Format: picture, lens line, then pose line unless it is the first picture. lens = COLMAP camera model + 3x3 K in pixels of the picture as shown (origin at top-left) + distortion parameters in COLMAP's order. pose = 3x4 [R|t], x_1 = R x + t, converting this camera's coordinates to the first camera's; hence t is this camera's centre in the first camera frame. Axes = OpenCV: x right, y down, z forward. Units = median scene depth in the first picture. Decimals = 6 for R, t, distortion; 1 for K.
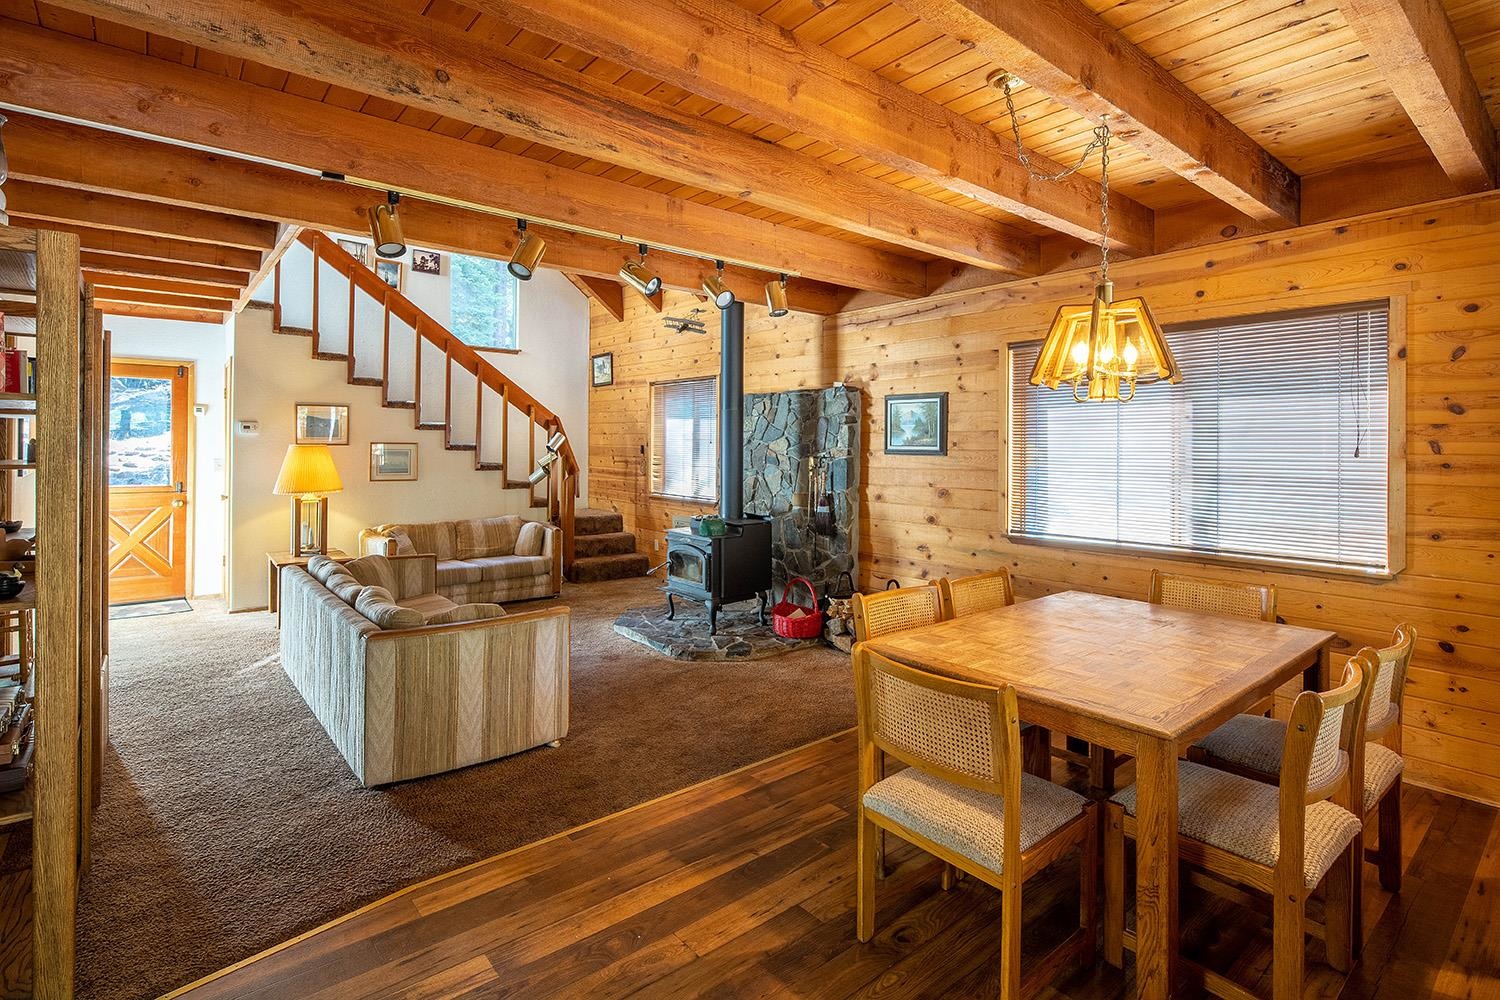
lens RADIAL K [[733.1, 0, 741.9], [0, 733.1, 442.4], [0, 0, 1]] dist [0.004714, -0.001508]
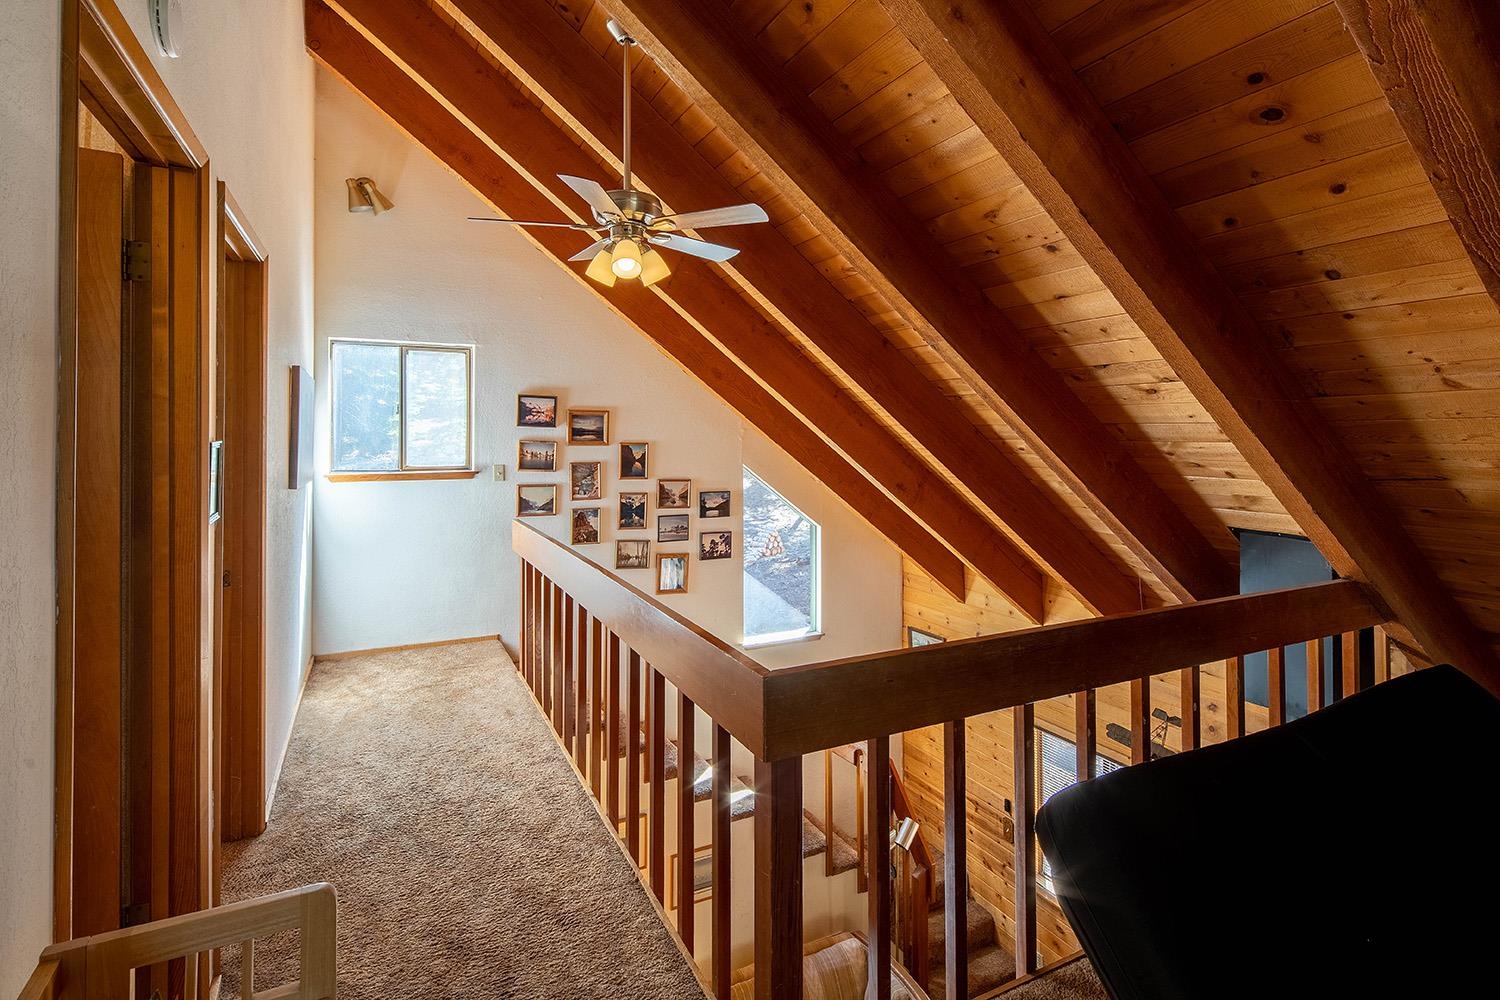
lens RADIAL K [[733.1, 0, 737.3], [0, 733.1, 426.1], [0, 0, 1]] dist [0.004714, -0.001508]
pose [[0.975186, -0.011106, -0.221110, -0.312937], [0.008761, 0.999895, -0.011584, -0.479141], [0.221215, 0.009360, 0.975180, 0.334478]]
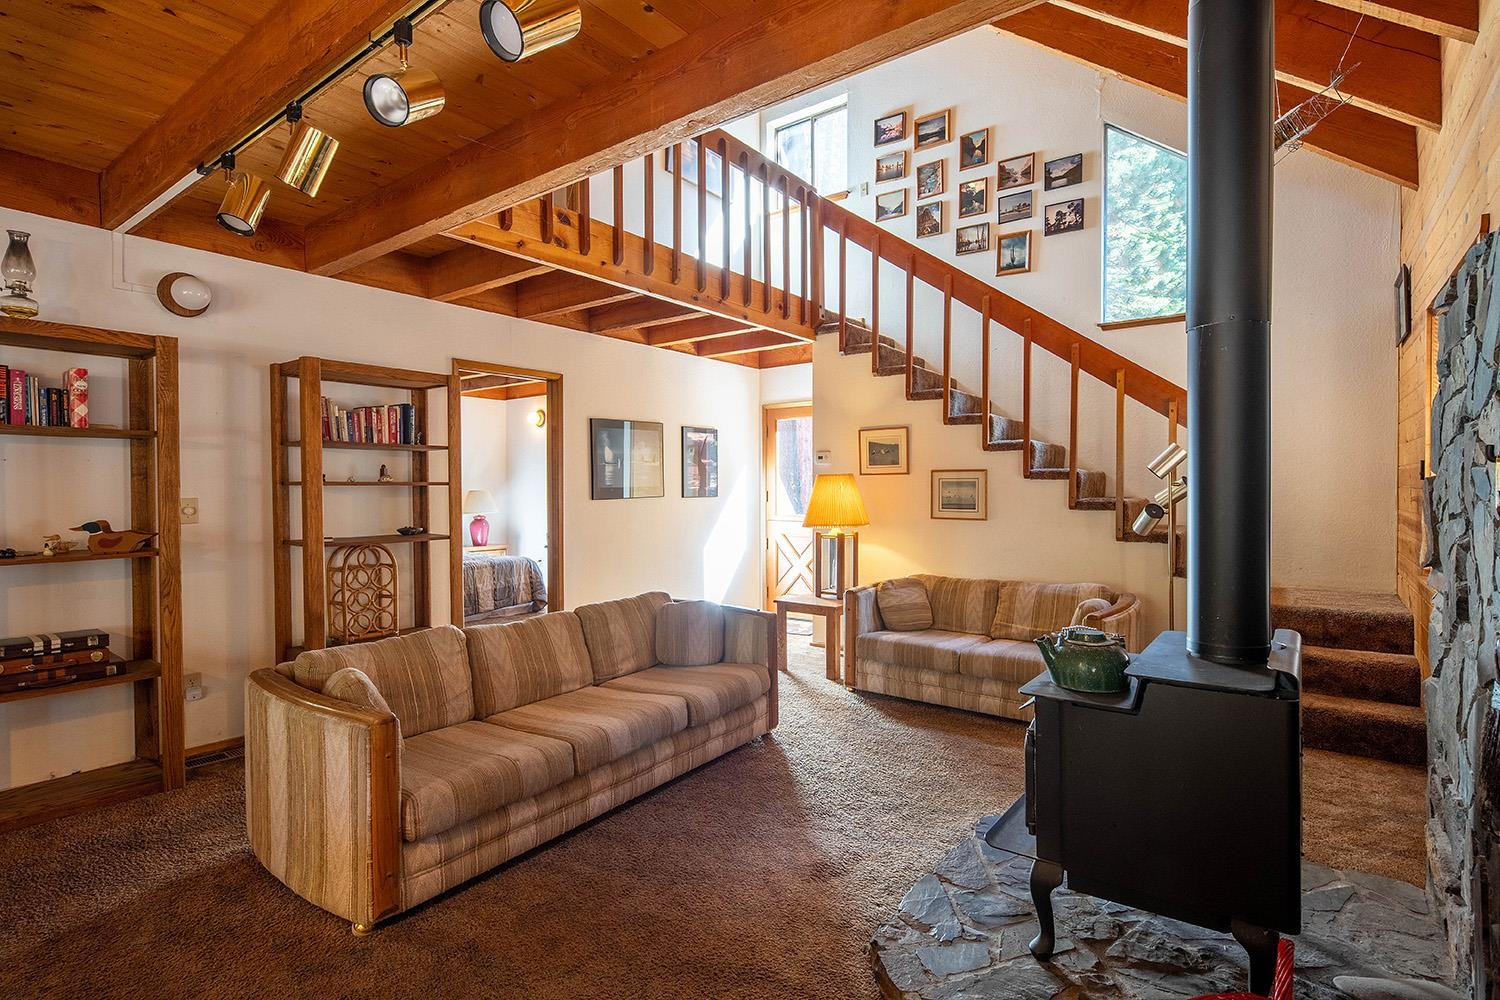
lens RADIAL K [[733.1, 0, 750.8], [0, 733.1, 500.9], [0, 0, 1]] dist [0.004714, -0.001508]
pose [[0.236317, 0.008044, -0.971643, 0.256688], [0.008689, 0.999908, 0.010391, 0.026812], [0.971637, -0.010898, 0.236225, 0.704685]]
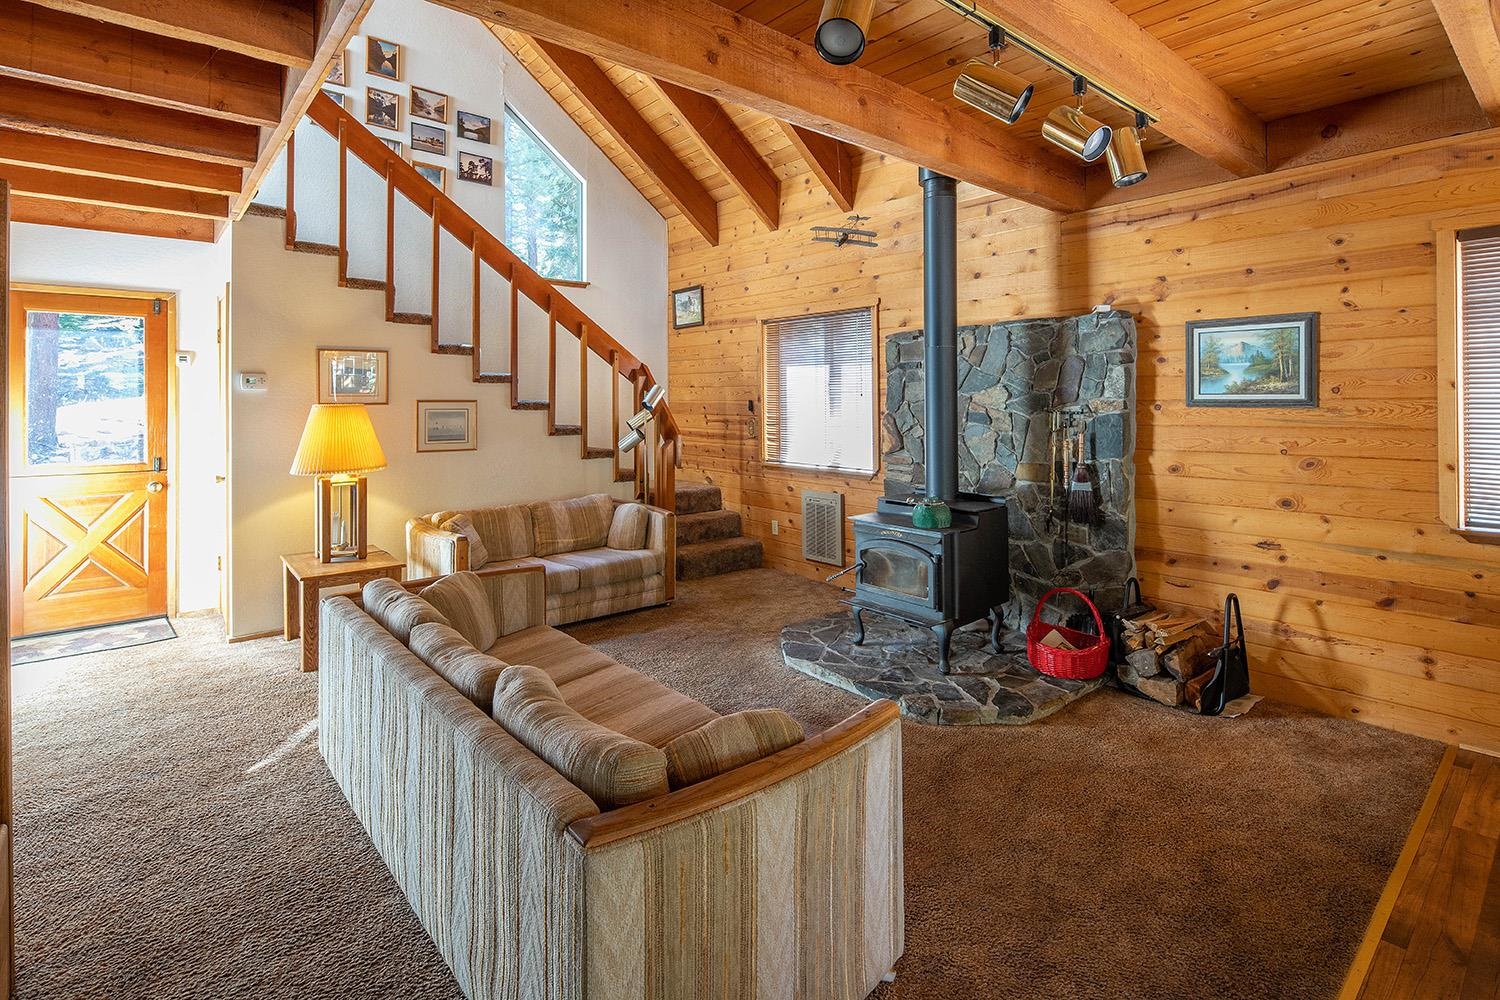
lens RADIAL K [[733.1, 0, 741.1], [0, 733.1, 398.2], [0, 0, 1]] dist [0.004714, -0.001508]
pose [[0.999825, -0.012604, 0.013797, -0.214312], [0.012623, 0.999919, -0.001326, 0.003325], [-0.013779, 0.001500, 0.999904, 0.288509]]
